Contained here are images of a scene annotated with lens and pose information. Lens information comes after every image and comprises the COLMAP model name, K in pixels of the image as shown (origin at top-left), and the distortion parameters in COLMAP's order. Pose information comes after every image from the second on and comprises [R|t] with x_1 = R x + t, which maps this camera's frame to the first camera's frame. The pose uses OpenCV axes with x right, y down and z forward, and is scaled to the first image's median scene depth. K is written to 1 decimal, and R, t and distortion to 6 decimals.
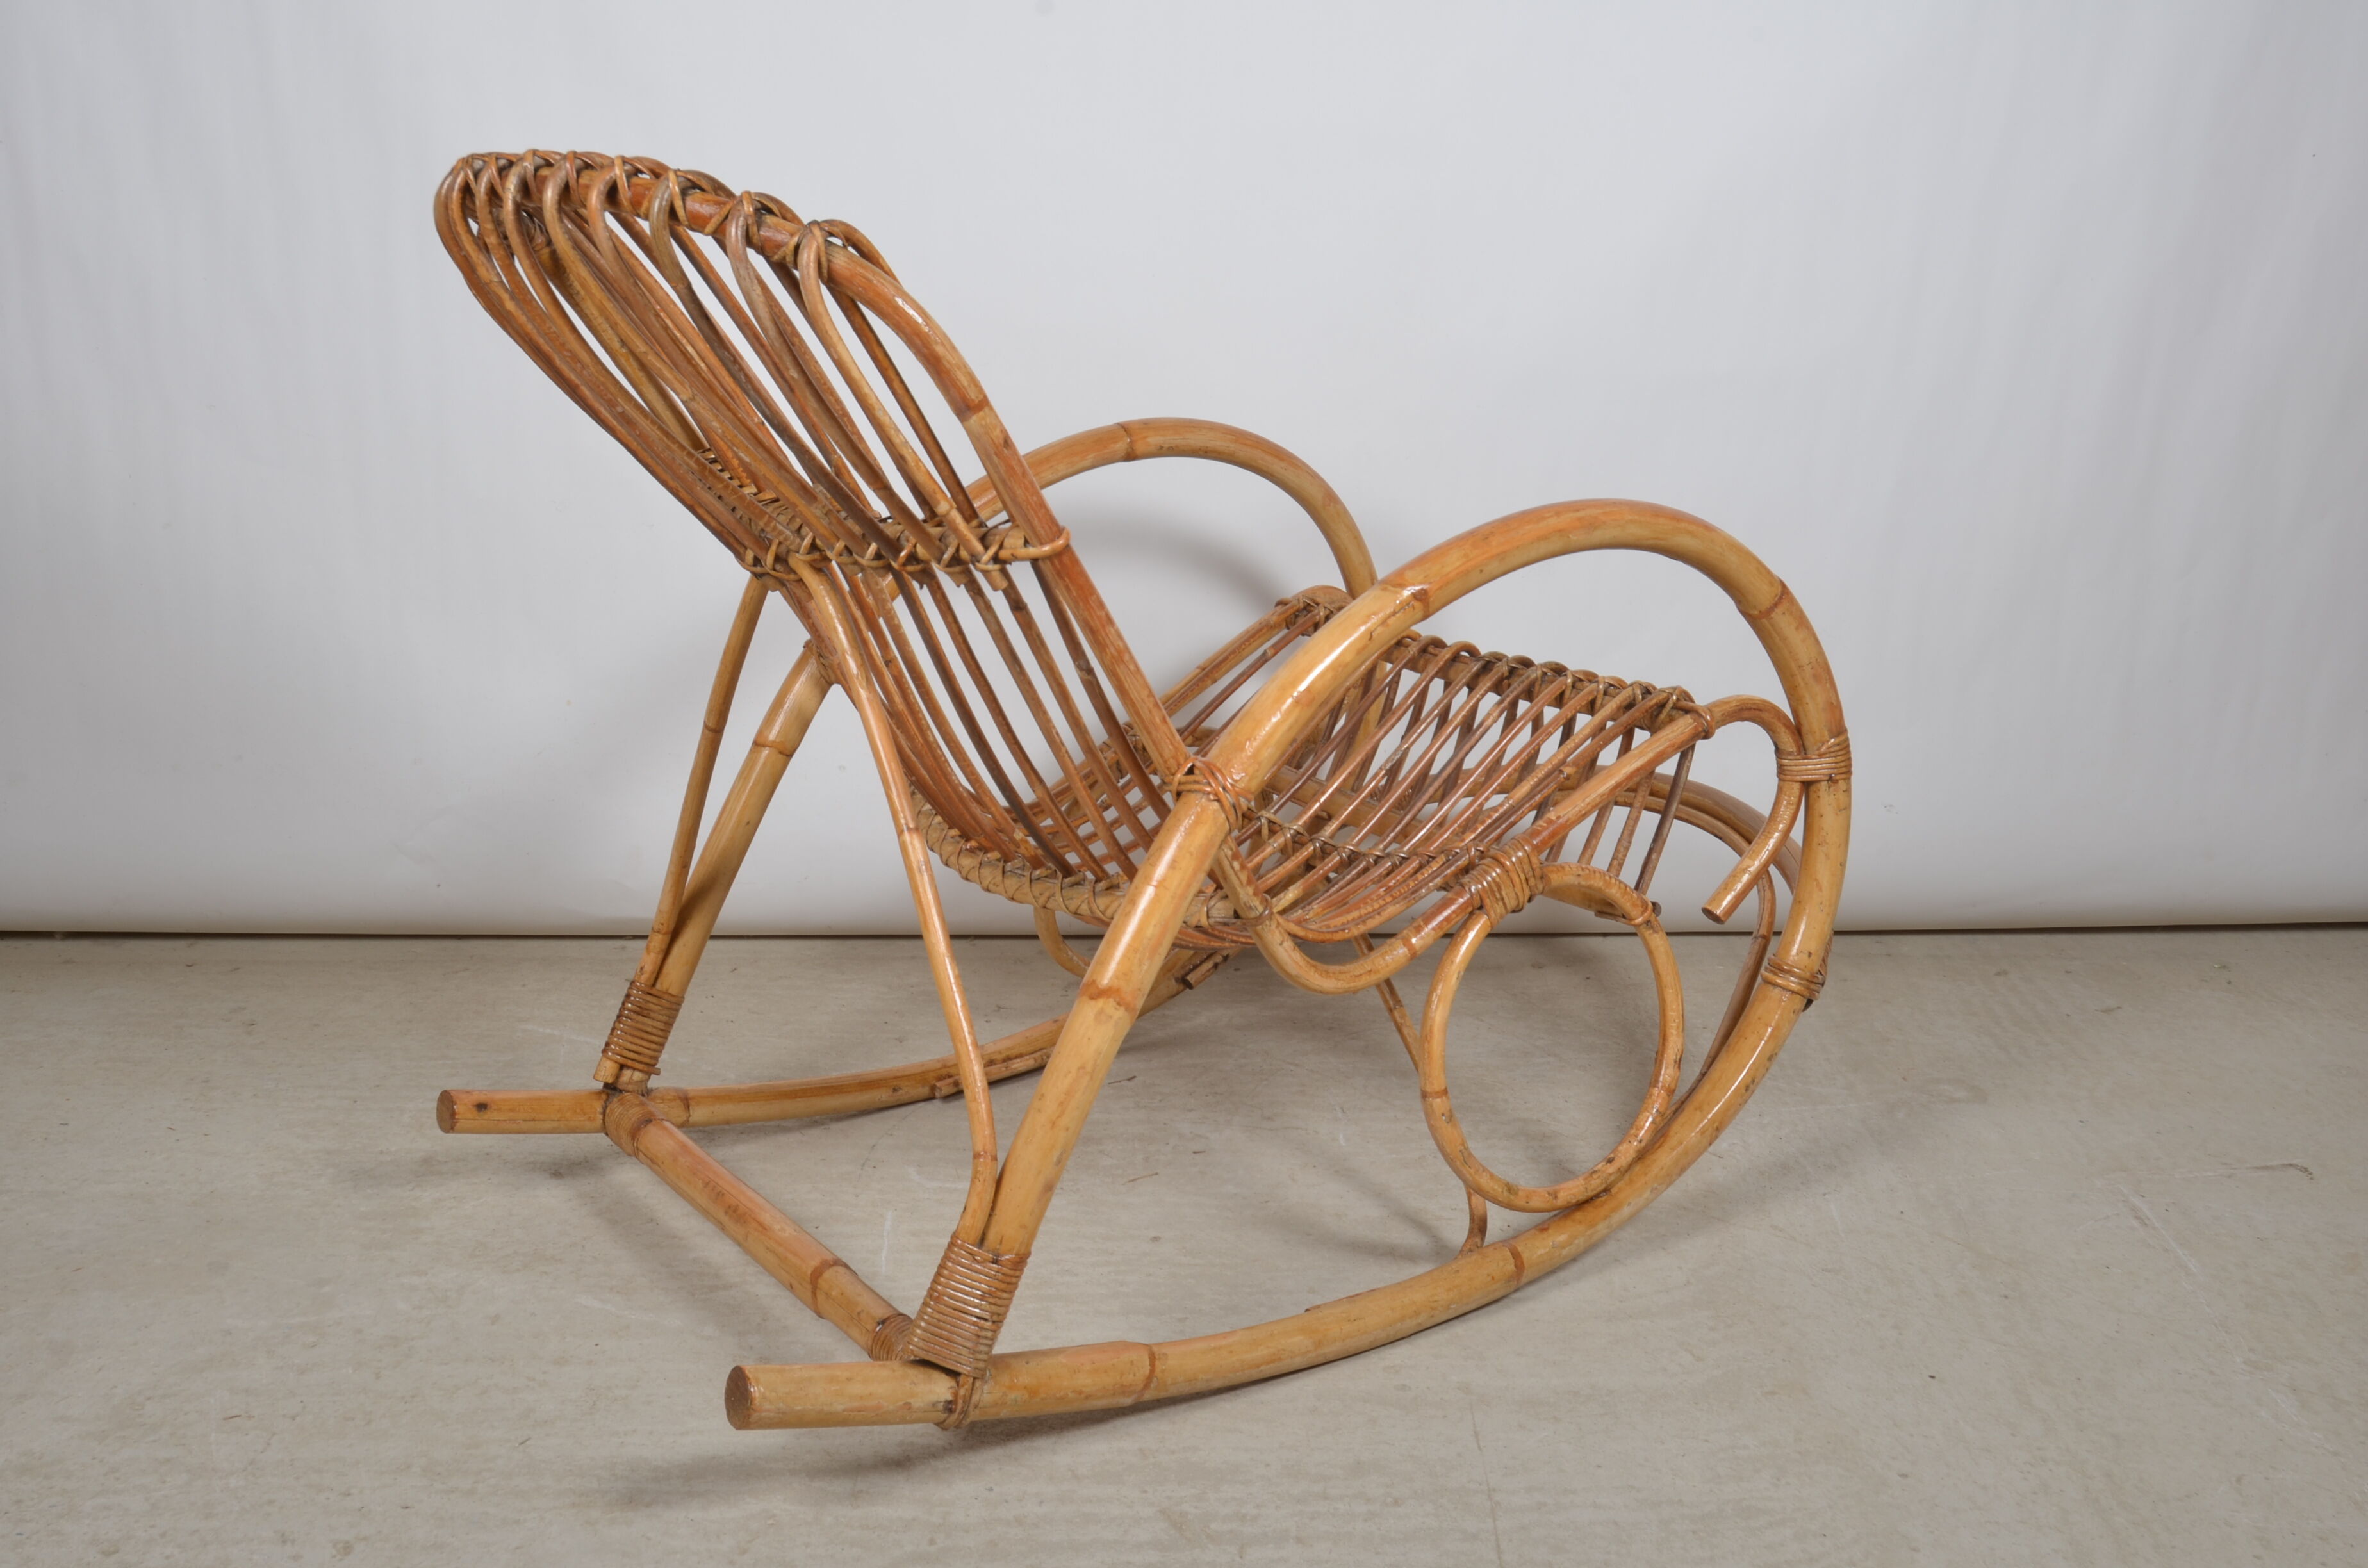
lens RADIAL K [[2327.5, 0, 1182.8], [0, 2327.5, 789.9], [0, 0, 1]] dist [0.021373, 0.000000]
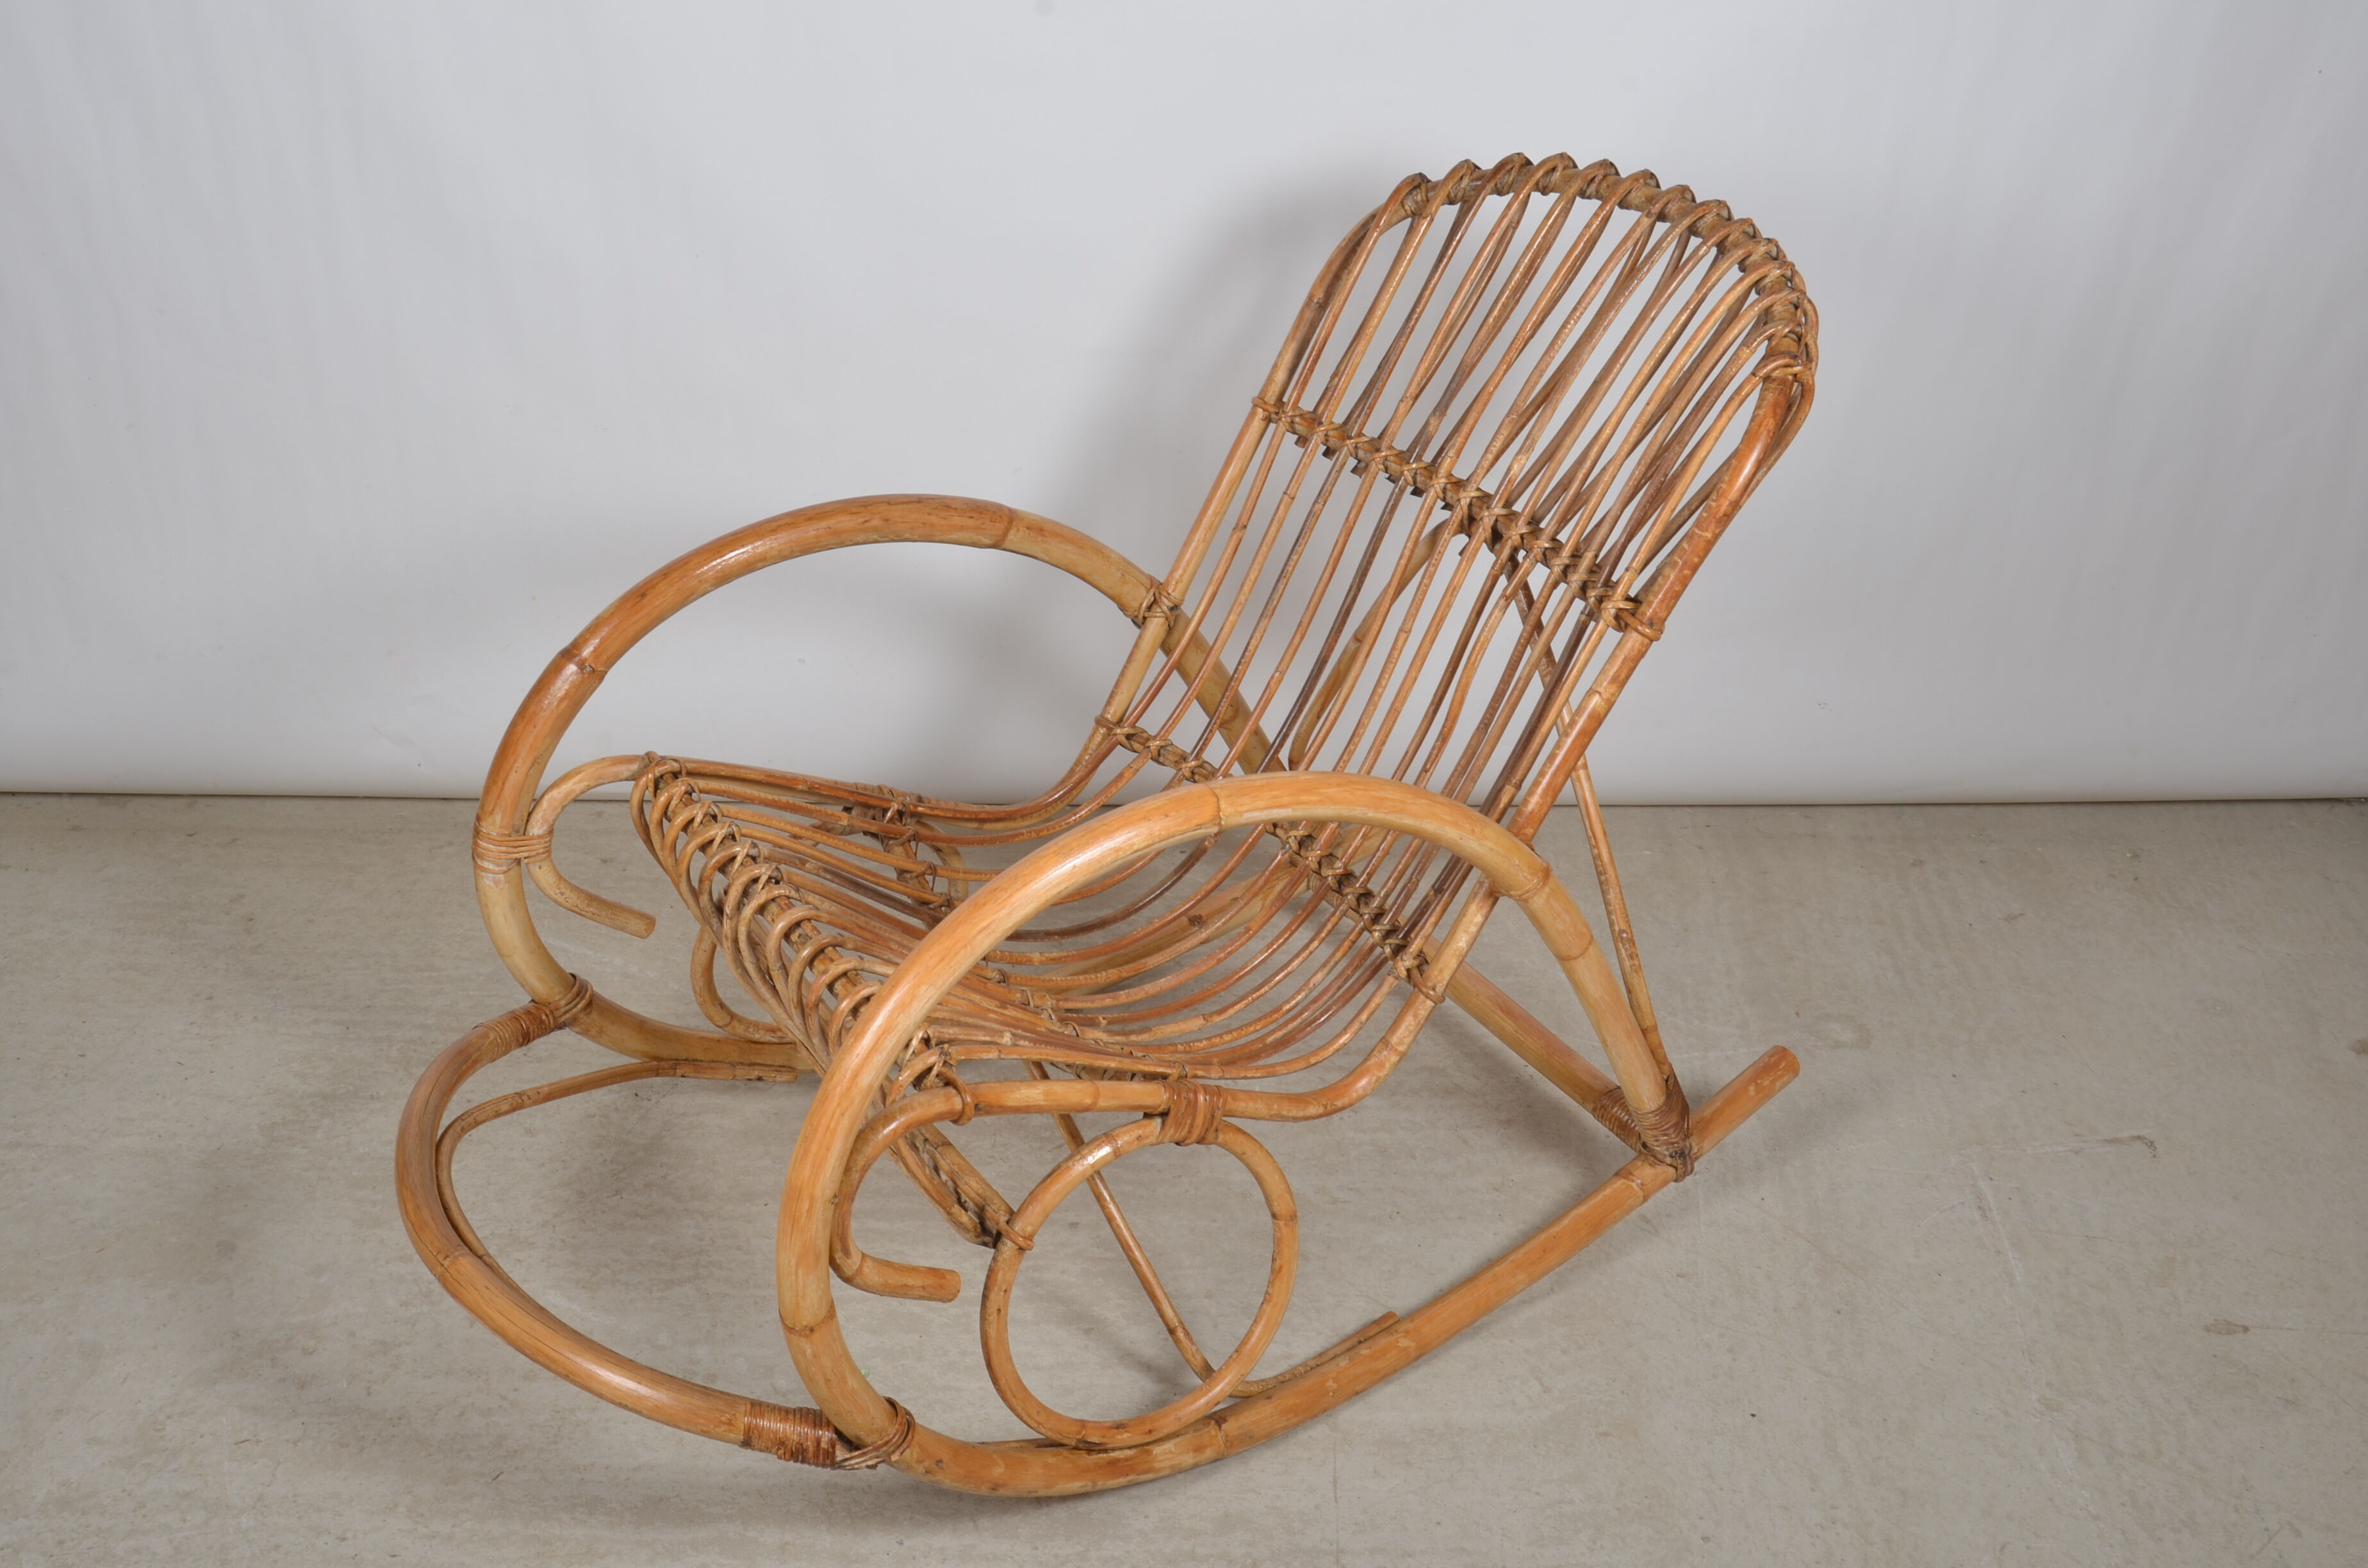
lens RADIAL K [[2327.5, 0, 1180.7], [0, 2327.5, 792.1], [0, 0, 1]] dist [0.021373, 0.000000]
pose [[0.999485, 0.027315, -0.016857, 0.058305], [-0.022147, 0.967006, 0.253789, -0.319448], [0.023233, -0.253285, 0.967113, -0.011957]]
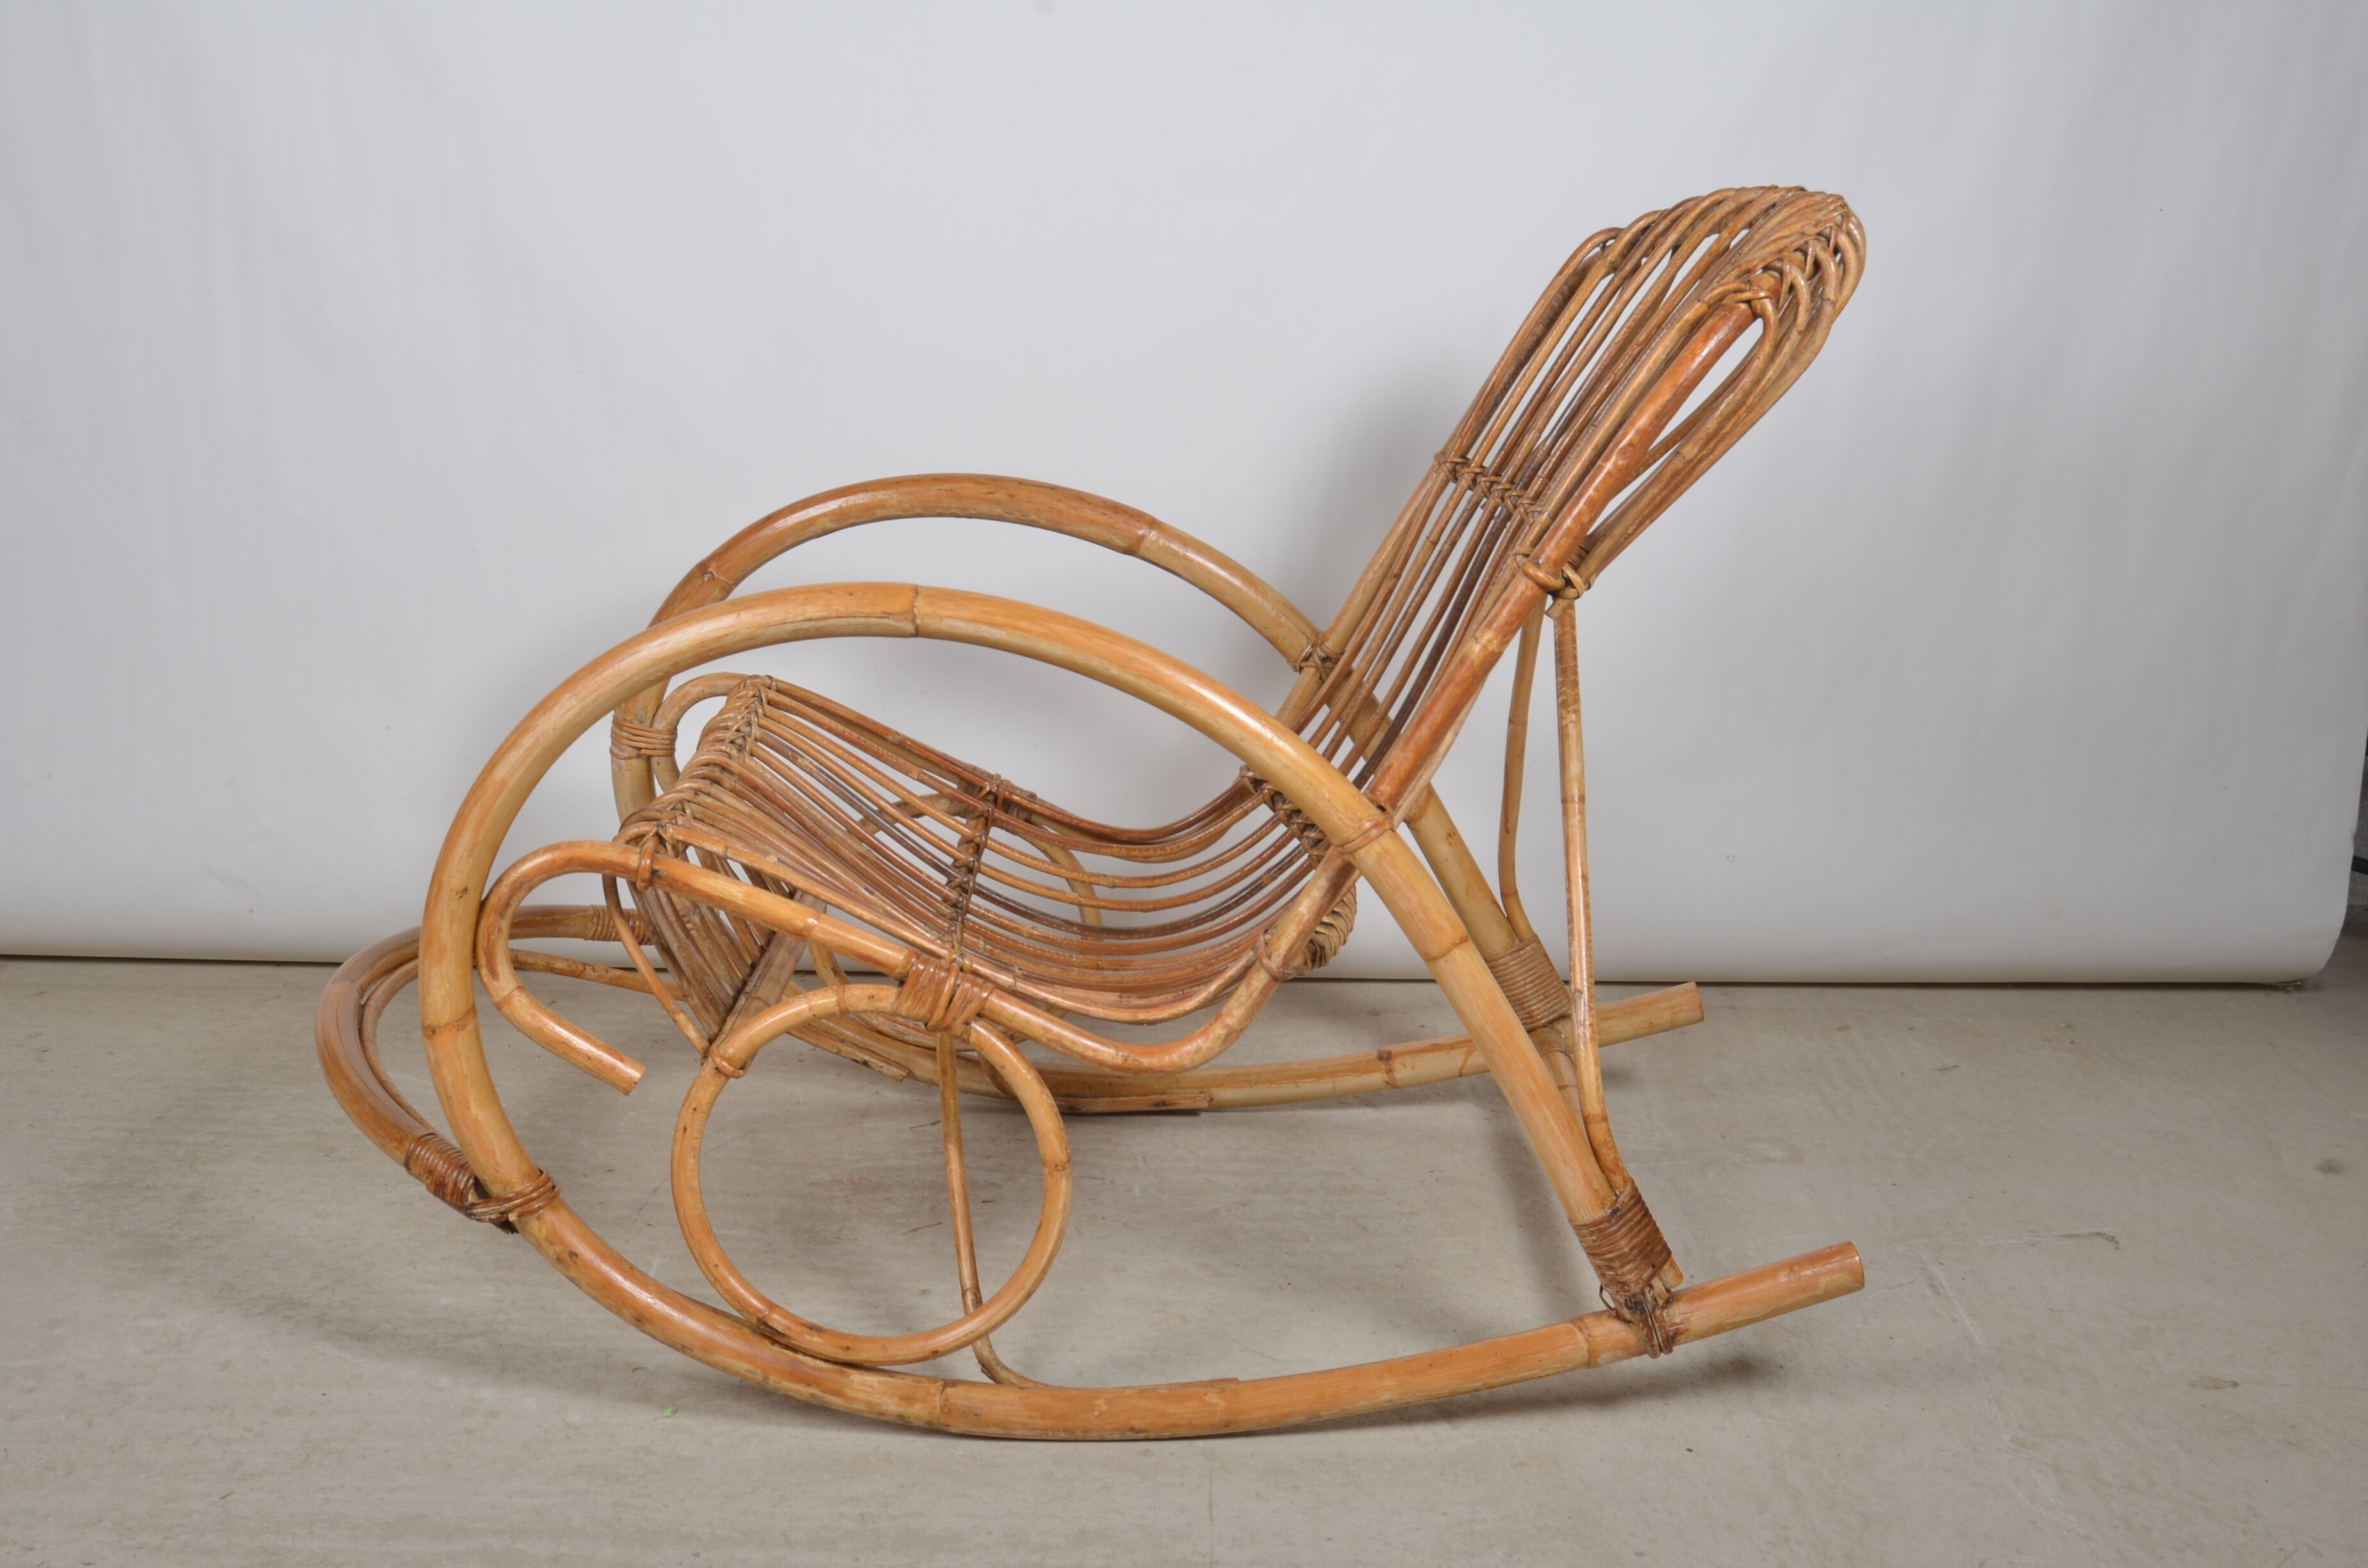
lens RADIAL K [[2327.5, 0, 1185.5], [0, 2327.5, 792.4], [0, 0, 1]] dist [0.021373, 0.000000]
pose [[0.999810, 0.019158, 0.003553, 0.101733], [-0.019133, 0.999793, -0.006916, -0.014319], [-0.003685, 0.006846, 0.999970, 0.018845]]
